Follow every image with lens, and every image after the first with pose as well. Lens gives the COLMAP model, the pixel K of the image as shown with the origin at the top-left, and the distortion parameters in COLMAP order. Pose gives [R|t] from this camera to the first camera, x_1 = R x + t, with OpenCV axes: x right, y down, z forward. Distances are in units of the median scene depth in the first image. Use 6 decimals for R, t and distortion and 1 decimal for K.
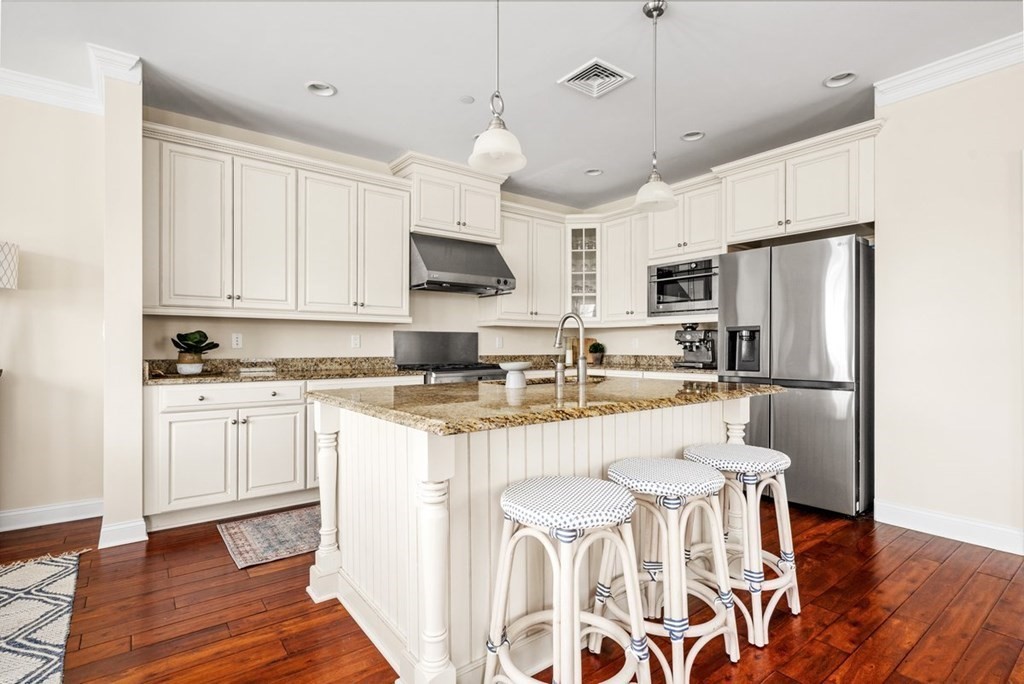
lens RADIAL K [[505.0, 0, 516.2], [0, 505.0, 347.4], [0, 0, 1]] dist [-0.010874, -0.001366]
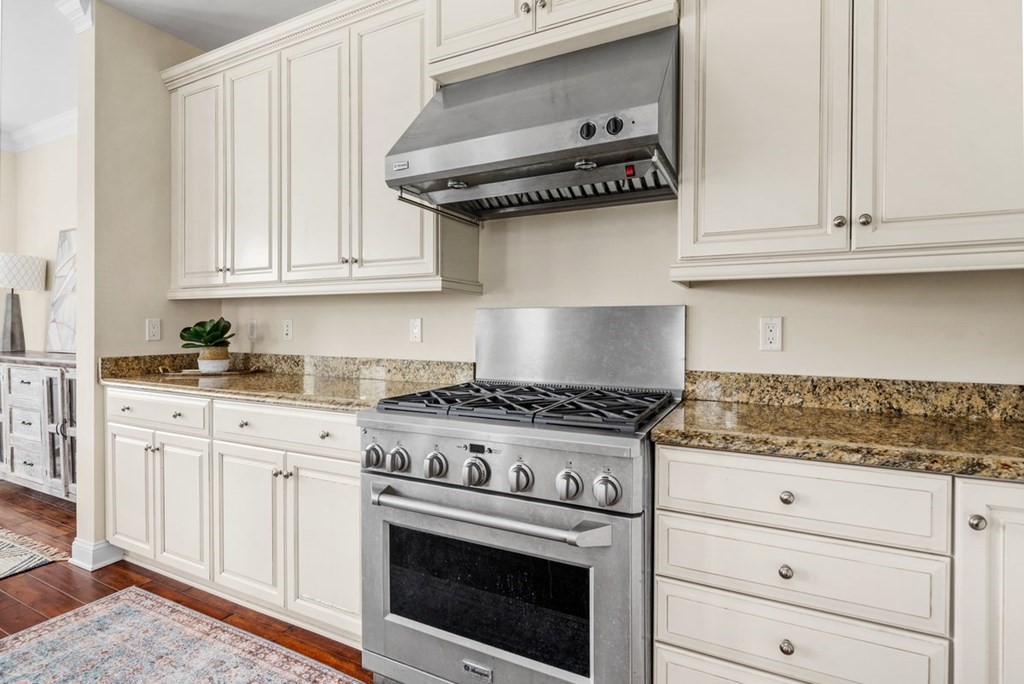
lens RADIAL K [[505.0, 0, 514.8], [0, 505.0, 331.9], [0, 0, 1]] dist [-0.010874, -0.001366]
pose [[0.425588, 0.006725, -0.904892, 0.311227], [-0.002912, 0.999977, 0.006062, -0.019628], [0.904912, 0.000055, 0.425598, 1.271331]]
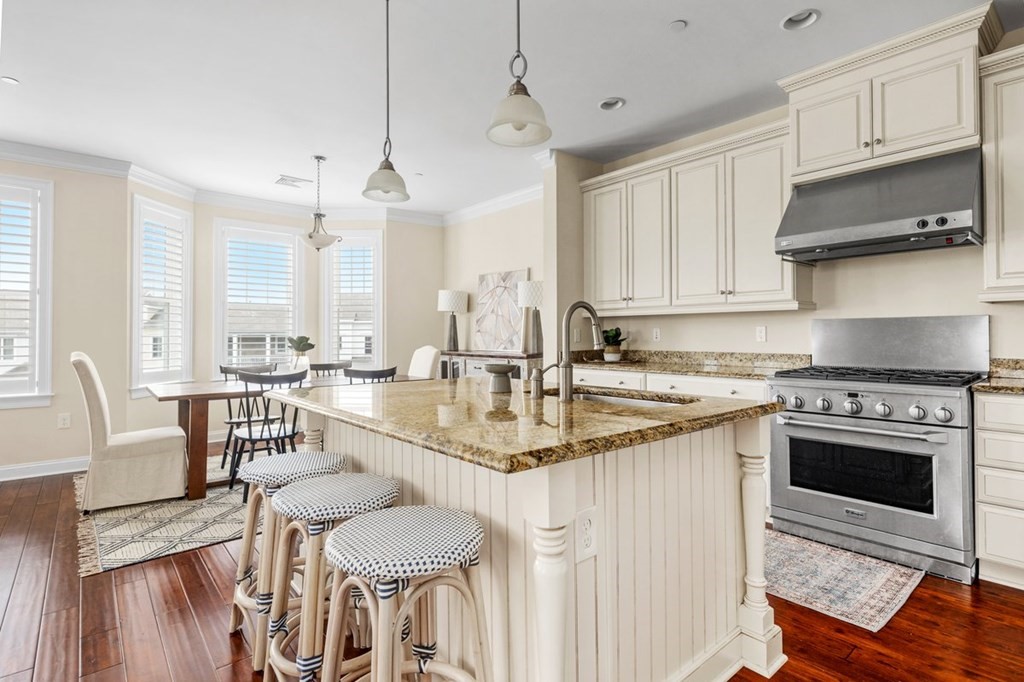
lens RADIAL K [[505.0, 0, 503.2], [0, 505.0, 330.1], [0, 0, 1]] dist [-0.010874, -0.001366]
pose [[0.018992, -0.011492, -0.999754, 0.744938], [0.006062, 0.999917, -0.011379, -0.016622], [0.999801, -0.005844, 0.019060, 0.809352]]
